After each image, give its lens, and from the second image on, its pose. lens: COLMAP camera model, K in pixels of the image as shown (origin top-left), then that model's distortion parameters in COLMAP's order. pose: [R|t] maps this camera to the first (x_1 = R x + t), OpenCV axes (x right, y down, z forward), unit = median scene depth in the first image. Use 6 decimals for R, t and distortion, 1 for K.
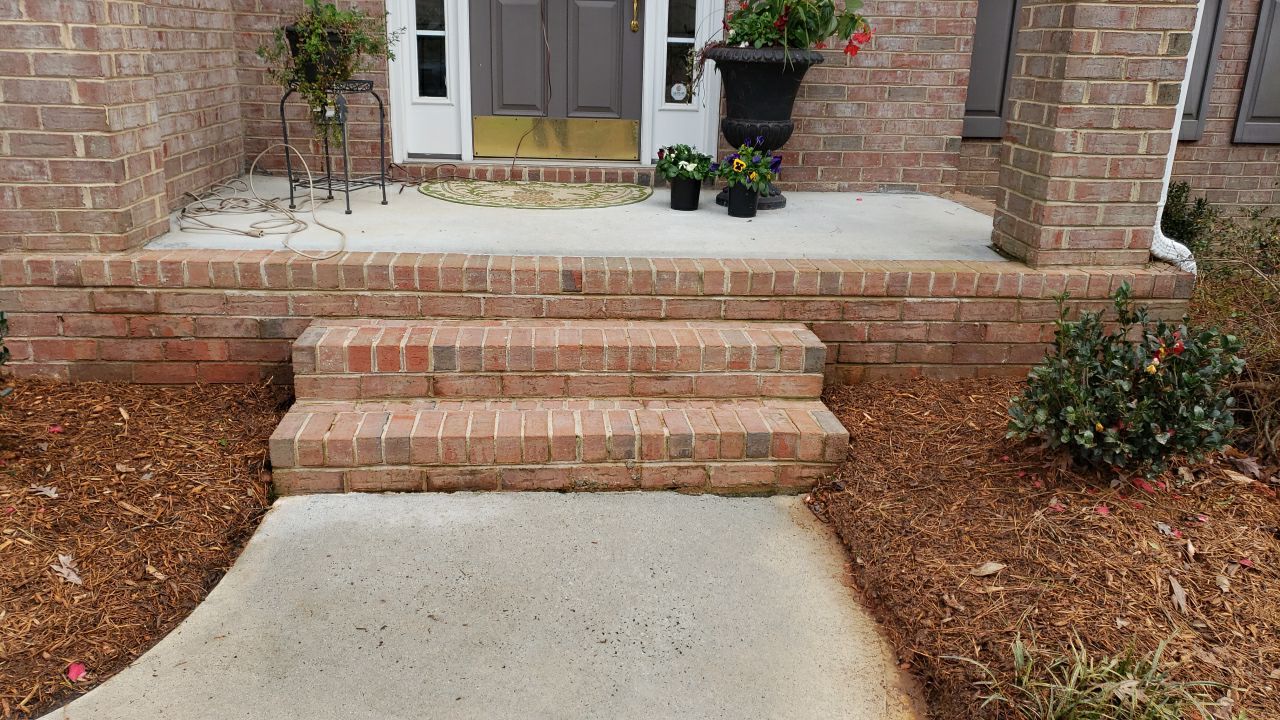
lens RADIAL K [[986.0, 0, 632.6], [0, 986.0, 334.5], [0, 0, 1]] dist [-0.018436, 0.054431]
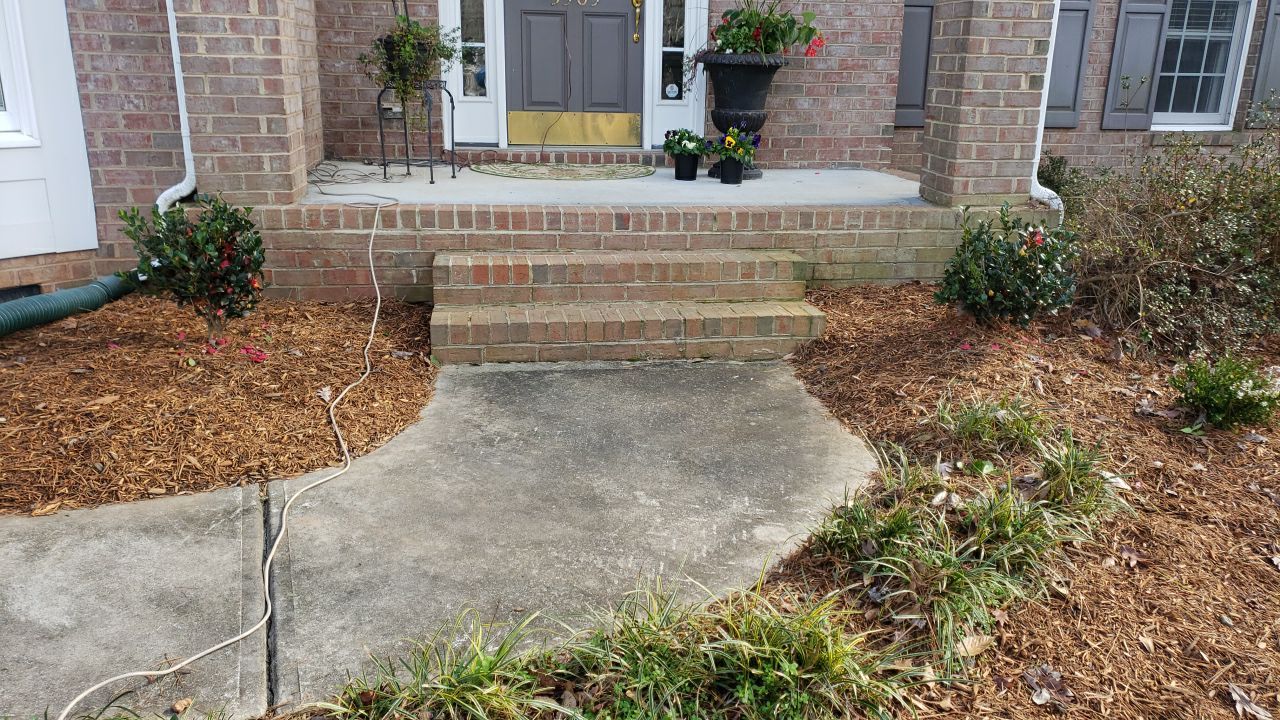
lens RADIAL K [[1044.3, 0, 640.0], [0, 1044.3, 360.0], [0, 0, 1]] dist [-0.001829, 0.001464]
pose [[0.996080, -0.030144, 0.083159, -0.131678], [0.031128, 0.999460, -0.010563, 0.124612], [-0.082796, 0.013110, 0.996480, -0.360471]]
